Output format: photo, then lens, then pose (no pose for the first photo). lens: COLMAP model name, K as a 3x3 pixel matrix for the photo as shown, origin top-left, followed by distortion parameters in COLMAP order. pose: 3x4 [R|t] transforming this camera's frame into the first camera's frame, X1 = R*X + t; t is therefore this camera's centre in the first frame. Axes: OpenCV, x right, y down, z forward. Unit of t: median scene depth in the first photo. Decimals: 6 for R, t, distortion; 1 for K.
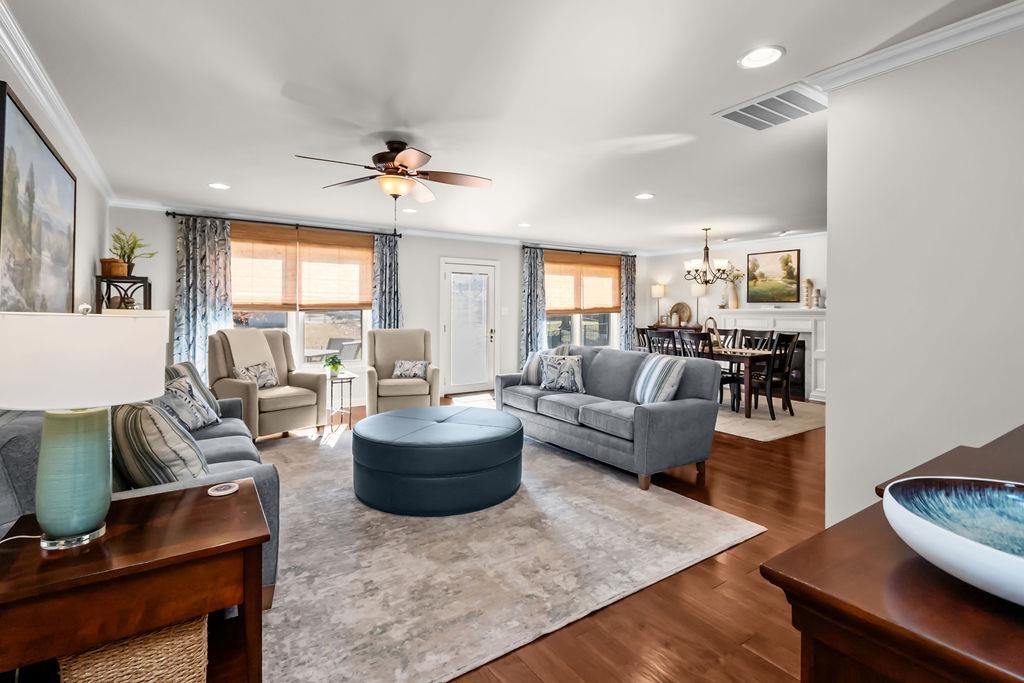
lens RADIAL K [[493.1, 0, 508.0], [0, 493.1, 310.9], [0, 0, 1]] dist [0.002452, 0.000252]
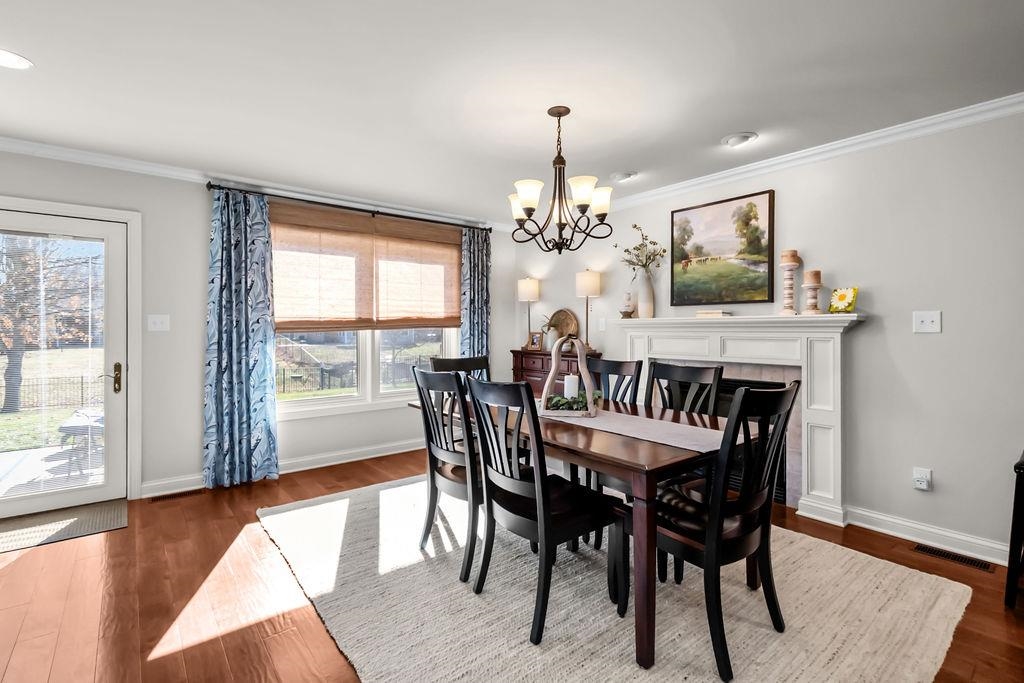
lens RADIAL K [[471.3, 0, 513.6], [0, 471.3, 328.9], [0, 0, 1]] dist [-0.001351, -0.000141]
pose [[0.996236, -0.002939, 0.086628, 0.280067], [0.003102, 0.999994, -0.001753, 0.007526], [-0.086623, 0.002015, 0.996239, 0.528094]]
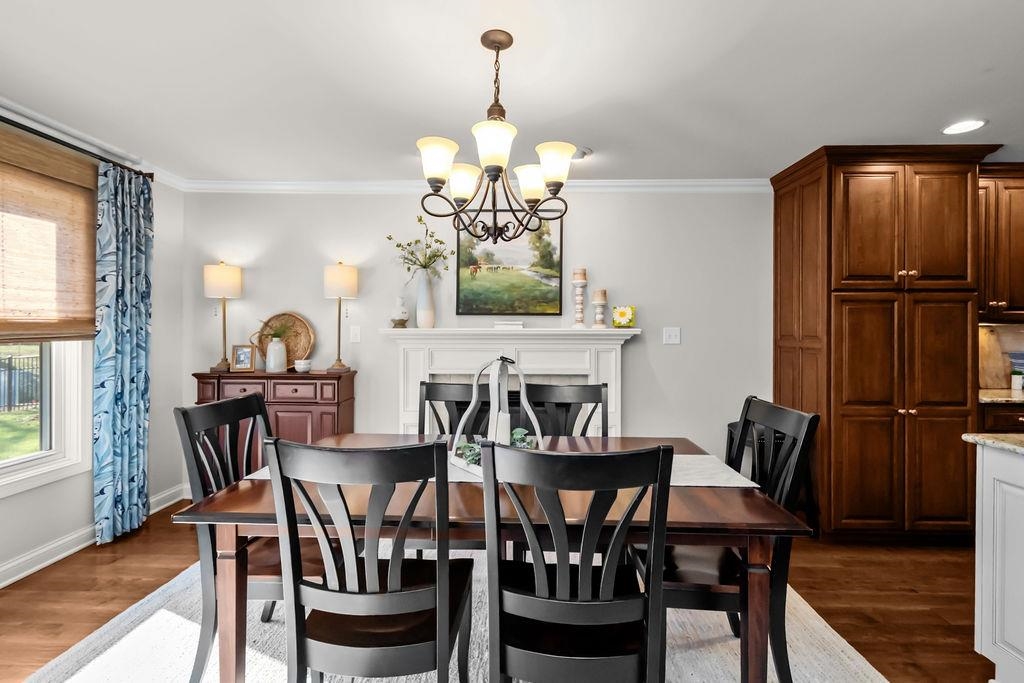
lens RADIAL K [[463.8, 0, 516.5], [0, 463.8, 331.0], [0, 0, 1]] dist [0.000597, -0.000159]
pose [[0.577927, -0.001950, 0.816086, 0.164776], [-0.000112, 0.999997, 0.002468, -0.002650], [-0.816088, -0.001518, 0.577925, 0.706444]]
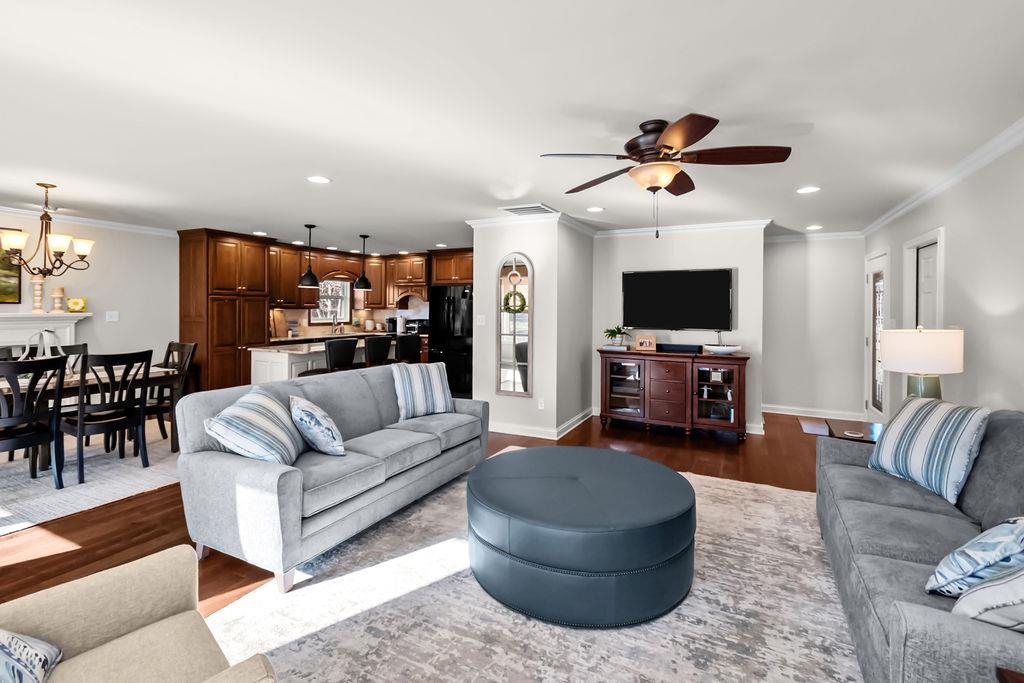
lens RADIAL K [[466.0, 0, 514.5], [0, 466.0, 310.4], [0, 0, 1]] dist [0.000053, -0.000228]
pose [[-0.496513, -0.012045, 0.867945, -0.324458], [-0.006664, 0.999927, 0.010065, -0.017996], [-0.868003, -0.000787, -0.496558, 0.658888]]
